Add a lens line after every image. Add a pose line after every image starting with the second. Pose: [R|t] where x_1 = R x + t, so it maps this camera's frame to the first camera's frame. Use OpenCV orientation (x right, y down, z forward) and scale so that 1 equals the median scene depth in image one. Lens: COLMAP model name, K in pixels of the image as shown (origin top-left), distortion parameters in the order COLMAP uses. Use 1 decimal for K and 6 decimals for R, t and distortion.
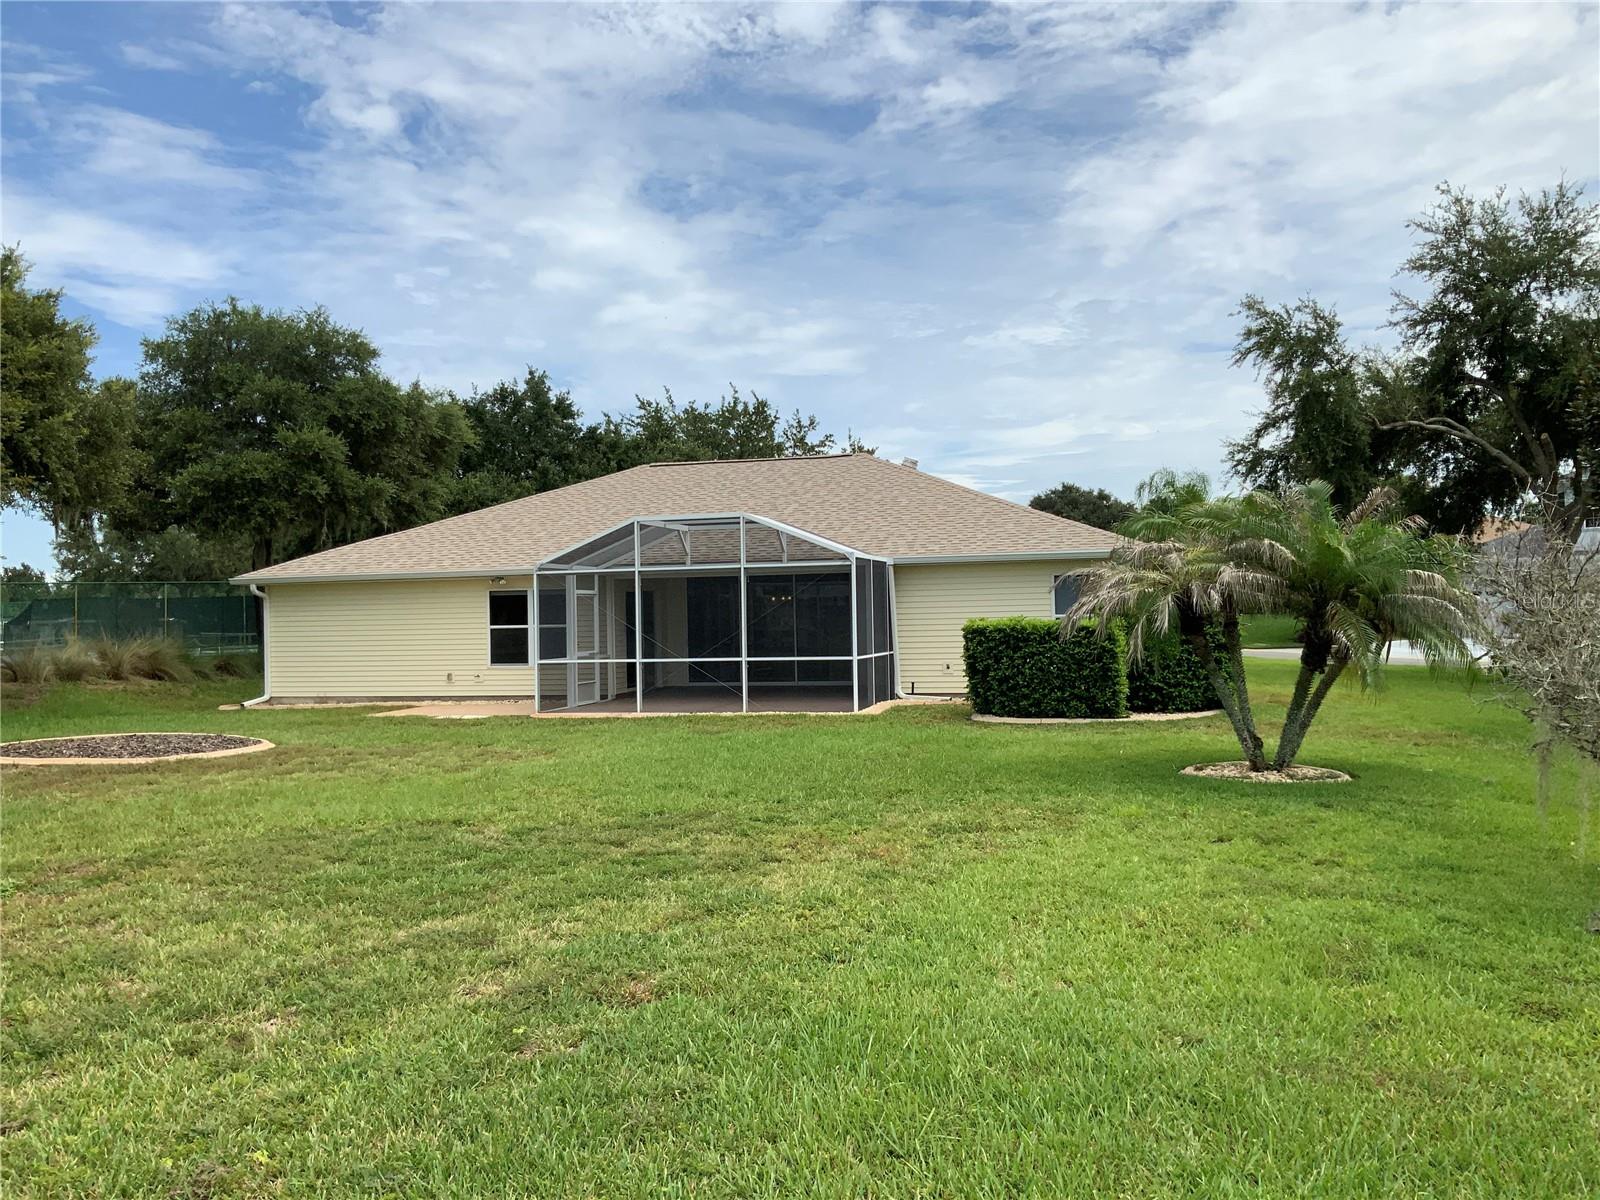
lens RADIAL K [[1321.3, 0, 798.3], [0, 1321.3, 590.1], [0, 0, 1]] dist [0.074033, -0.151574]
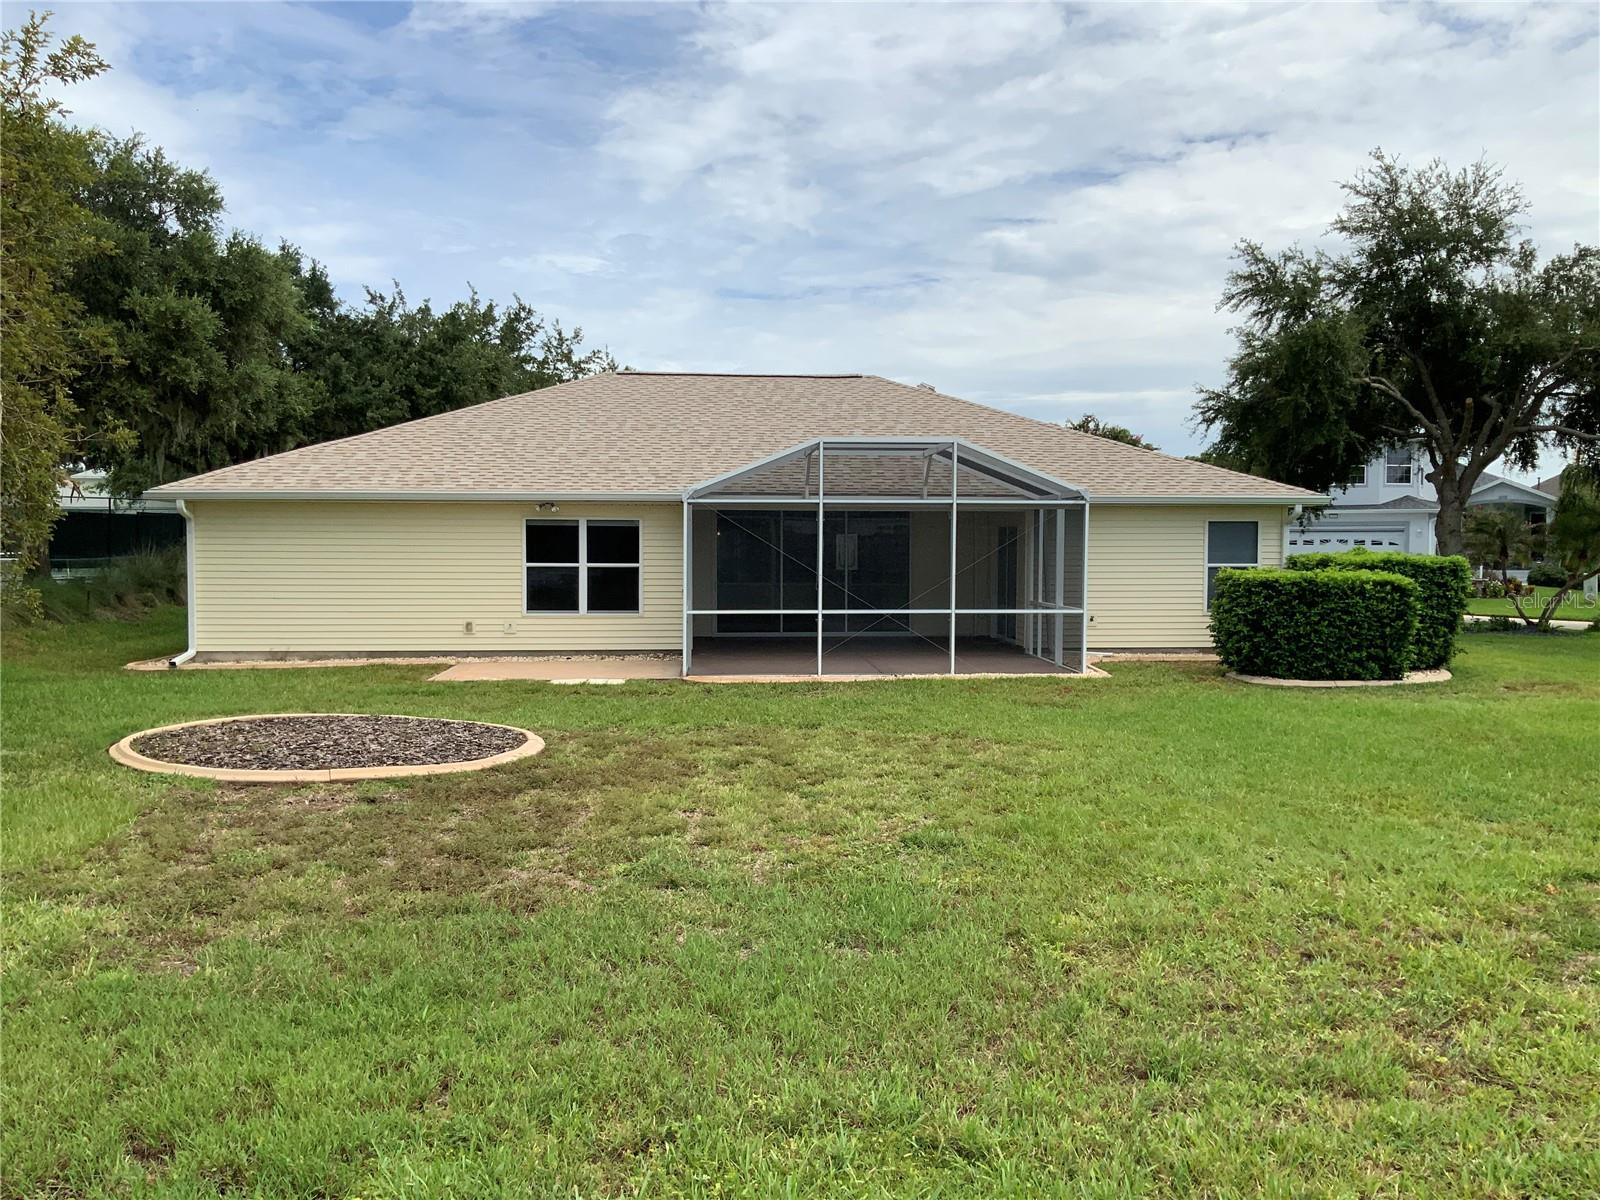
lens RADIAL K [[1321.3, 0, 792.7], [0, 1321.3, 592.9], [0, 0, 1]] dist [0.074033, -0.151574]
pose [[0.940158, 0.010141, 0.340588, -0.157433], [-0.028452, 0.998403, 0.048812, 0.000705], [-0.339549, -0.055581, 0.938945, 0.087494]]
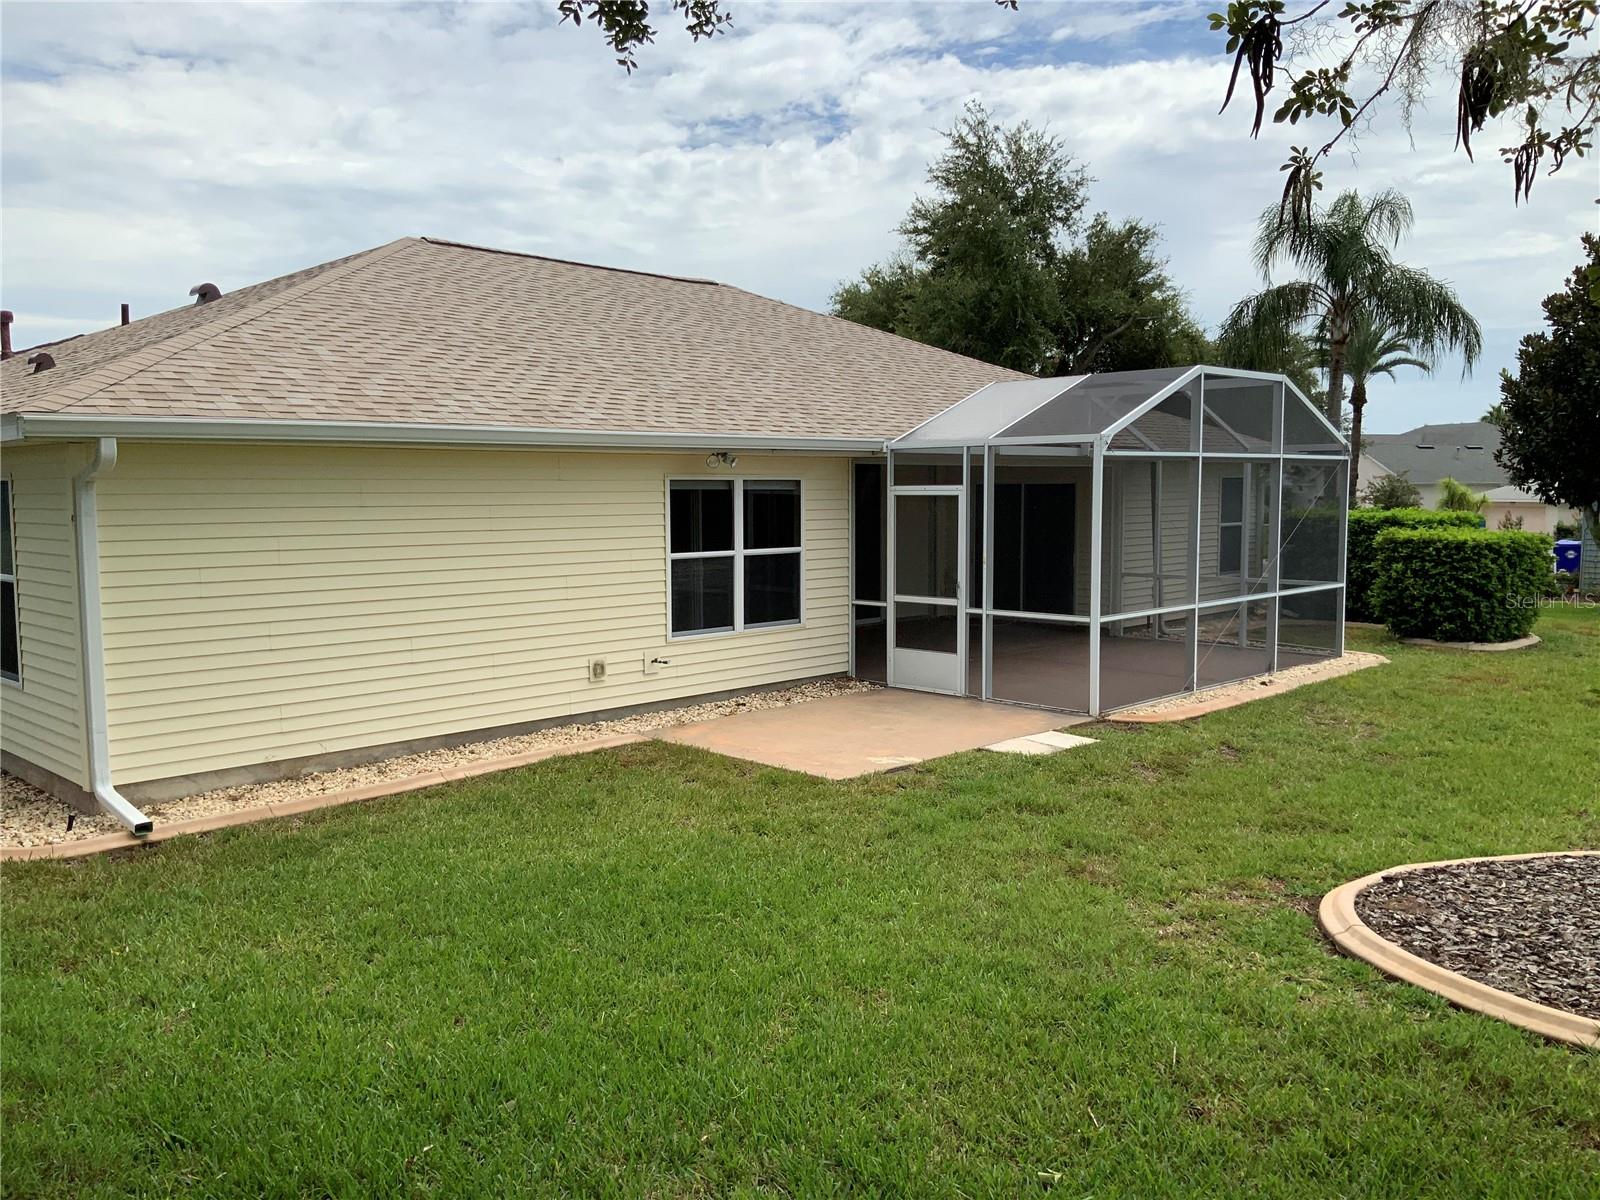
lens RADIAL K [[1321.3, 0, 794.1], [0, 1321.3, 596.8], [0, 0, 1]] dist [0.074033, -0.151574]
pose [[0.461126, -0.055171, 0.885618, -0.278767], [-0.021225, 0.997094, 0.073167, 0.003172], [-0.887081, -0.052536, 0.458615, 0.327691]]
